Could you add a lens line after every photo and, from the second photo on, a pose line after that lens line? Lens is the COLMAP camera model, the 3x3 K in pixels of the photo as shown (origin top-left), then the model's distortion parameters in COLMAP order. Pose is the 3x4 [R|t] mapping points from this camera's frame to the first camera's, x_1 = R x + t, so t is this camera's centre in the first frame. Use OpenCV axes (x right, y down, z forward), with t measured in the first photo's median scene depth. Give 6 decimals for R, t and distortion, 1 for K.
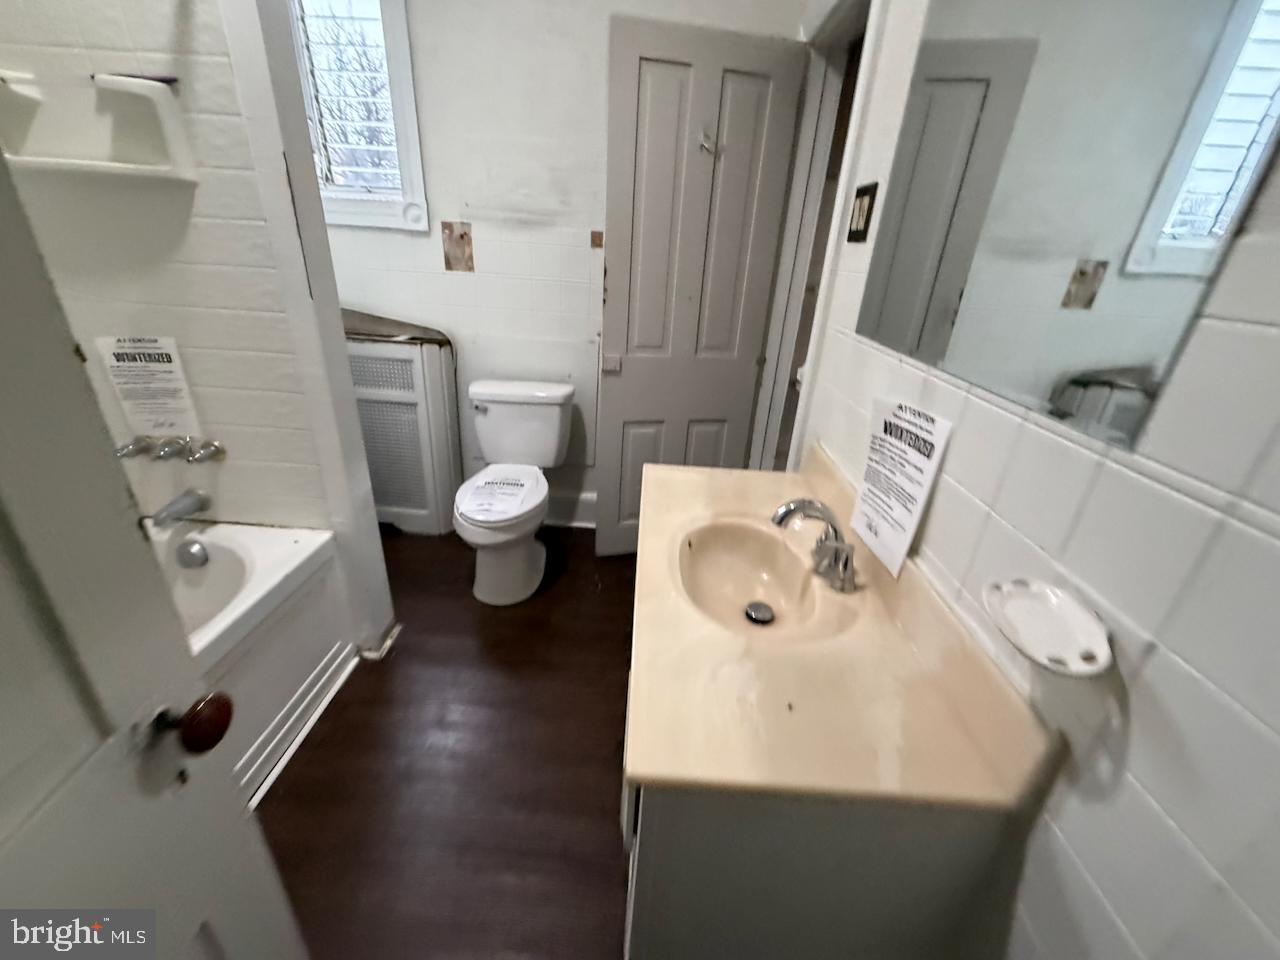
lens RADIAL K [[510.6, 0, 635.6], [0, 510.6, 480.3], [0, 0, 1]] dist [0.003139, 0.000600]
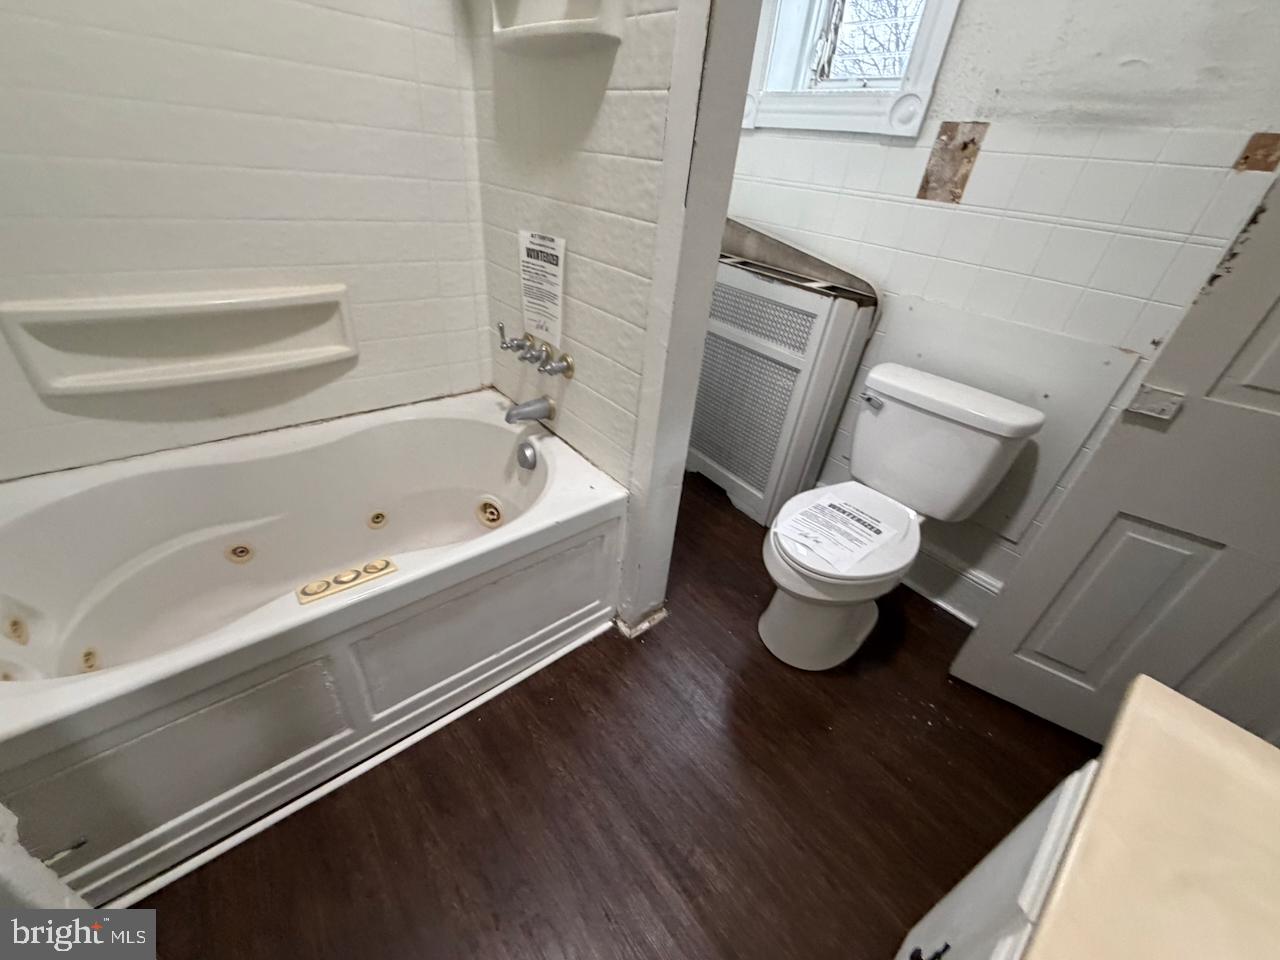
lens RADIAL K [[510.6, 0, 639.3], [0, 510.6, 473.6], [0, 0, 1]] dist [0.003139, 0.000600]
pose [[0.672864, 0.402323, -0.620798, -0.047373], [-0.355570, 0.911776, 0.205507, -0.085734], [0.648709, 0.082459, 0.756556, 0.281045]]
